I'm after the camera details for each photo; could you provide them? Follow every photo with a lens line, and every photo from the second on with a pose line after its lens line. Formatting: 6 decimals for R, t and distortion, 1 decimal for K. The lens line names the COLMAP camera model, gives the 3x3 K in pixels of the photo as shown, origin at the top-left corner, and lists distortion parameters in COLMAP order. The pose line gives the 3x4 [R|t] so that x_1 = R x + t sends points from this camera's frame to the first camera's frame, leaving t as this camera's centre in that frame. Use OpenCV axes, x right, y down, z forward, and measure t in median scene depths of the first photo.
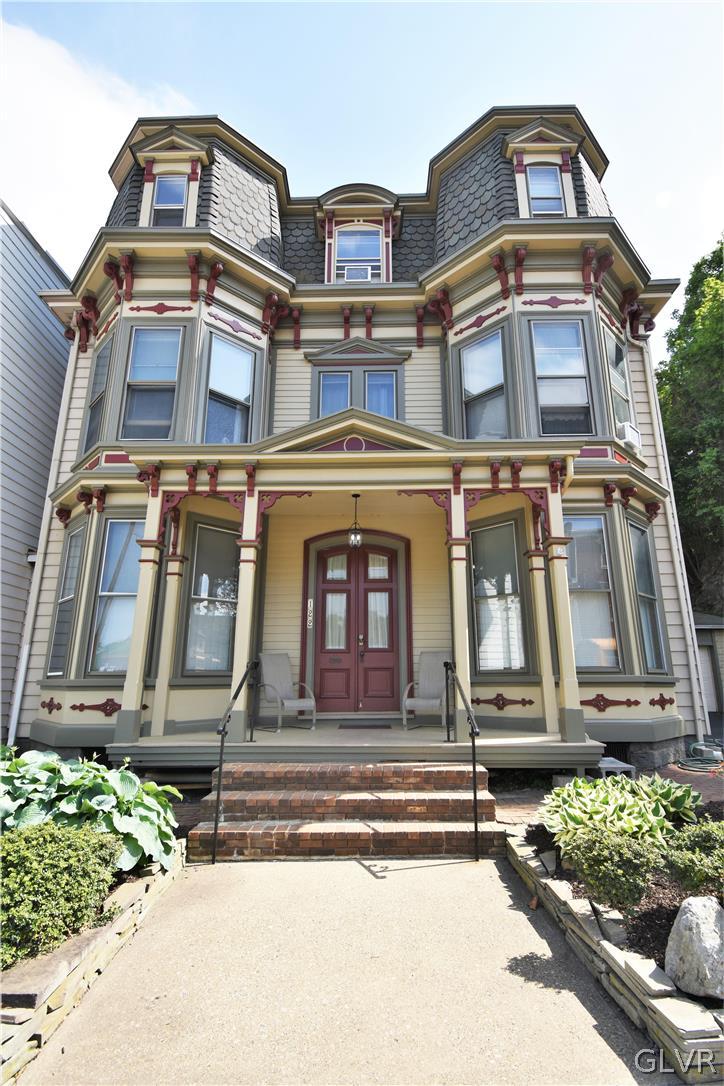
lens RADIAL K [[521.3, 0, 350.7], [0, 521.3, 536.7], [0, 0, 1]] dist [0.001668, -0.000175]
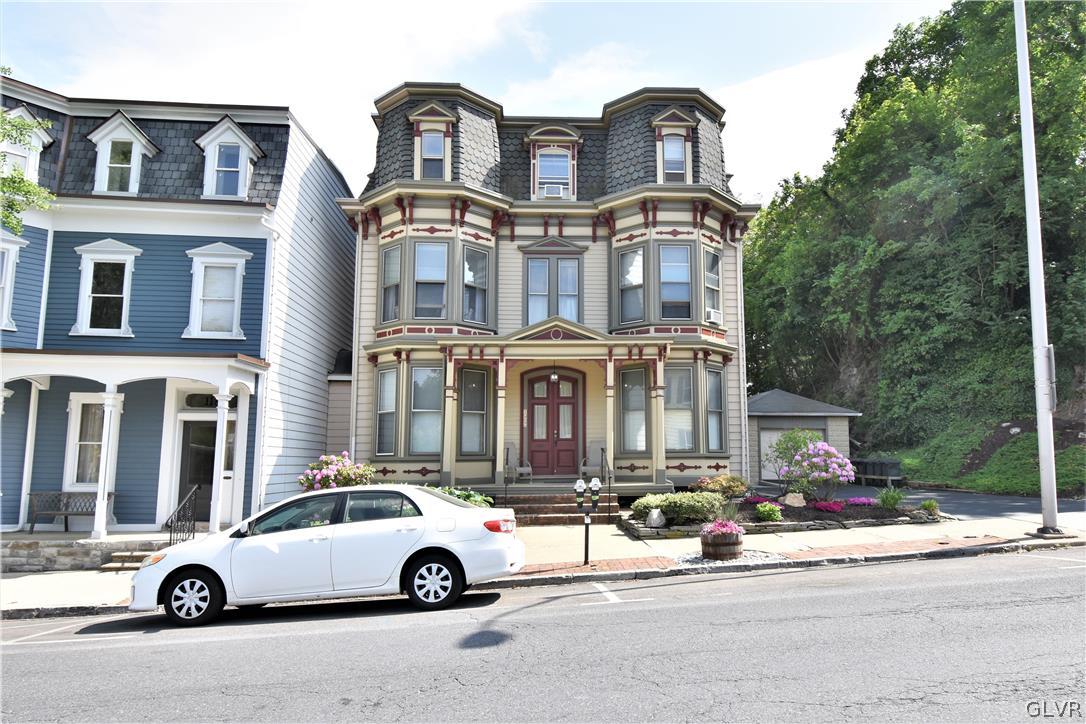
lens RADIAL K [[618.1, 0, 549.9], [0, 618.1, 370.2], [0, 0, 1]] dist [-0.003395, -0.000085]
pose [[0.998467, 0.002624, 0.055290, -0.107109], [-0.009601, 0.991945, 0.126303, -0.252291], [-0.054513, -0.126640, 0.990450, -0.931882]]
